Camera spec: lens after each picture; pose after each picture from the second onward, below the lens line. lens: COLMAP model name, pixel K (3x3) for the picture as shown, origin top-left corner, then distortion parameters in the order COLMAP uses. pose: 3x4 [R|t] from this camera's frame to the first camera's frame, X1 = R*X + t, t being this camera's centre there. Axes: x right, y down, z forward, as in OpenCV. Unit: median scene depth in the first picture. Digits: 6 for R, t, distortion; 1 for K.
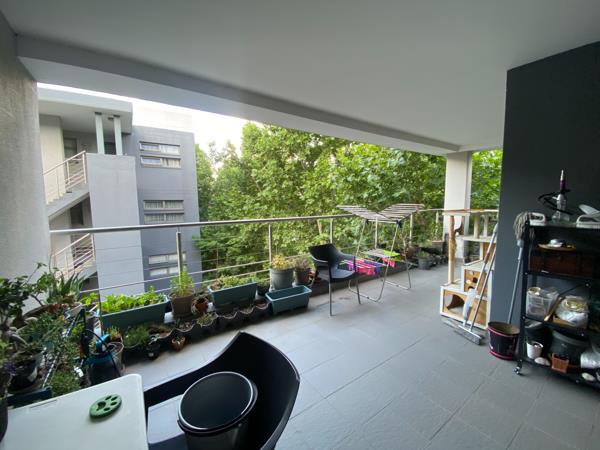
lens RADIAL K [[243.6, 0, 300.0], [0, 243.6, 225.0], [0, 0, 1]] dist [-0.001031, -0.000304]
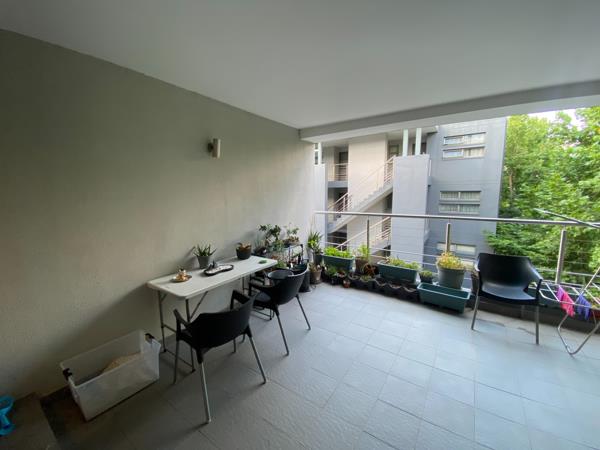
lens RADIAL K [[243.6, 0, 300.0], [0, 243.6, 225.0], [0, 0, 1]] dist [-0.001031, -0.000304]
pose [[0.367044, 0.134056, -0.920493, 0.158447], [-0.087604, 0.990144, 0.109268, -0.014673], [0.926069, 0.040533, 0.375171, 0.005763]]
